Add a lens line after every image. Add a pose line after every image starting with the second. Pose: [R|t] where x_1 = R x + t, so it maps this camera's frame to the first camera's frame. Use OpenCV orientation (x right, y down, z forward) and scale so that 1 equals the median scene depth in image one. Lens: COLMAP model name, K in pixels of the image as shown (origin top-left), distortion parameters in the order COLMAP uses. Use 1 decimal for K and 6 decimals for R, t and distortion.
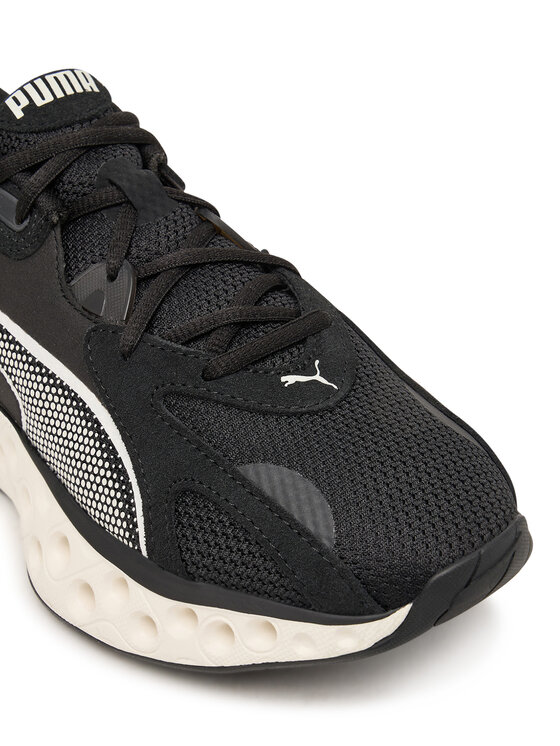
lens RADIAL K [[1219.3, 0, 280.0], [0, 1219.3, 373.0], [0, 0, 1]] dist [-0.031059, -0.772985]
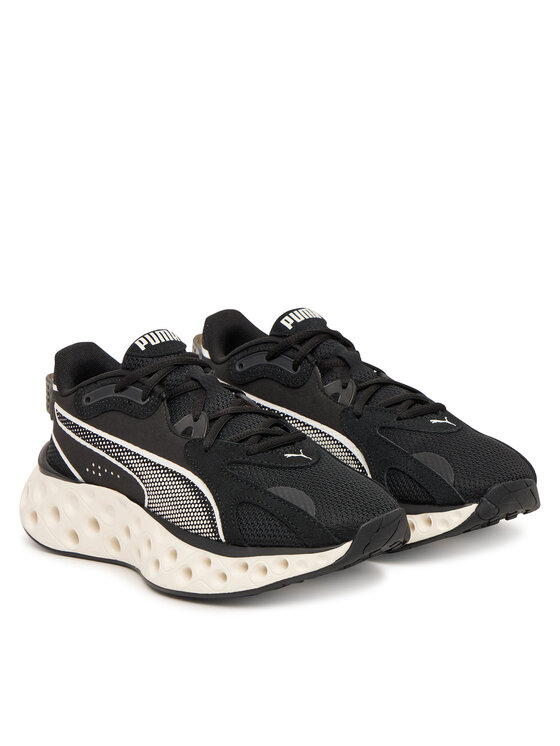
lens RADIAL K [[2194.6, 0, 280.0], [0, 2194.6, 373.0], [0, 0, 1]] dist [0.027688, 0.013629]
pose [[0.996797, -0.011509, 0.079141, -0.285132], [0.042079, 0.917007, -0.396645, 1.287513], [-0.068008, 0.398705, 0.914554, -2.338163]]
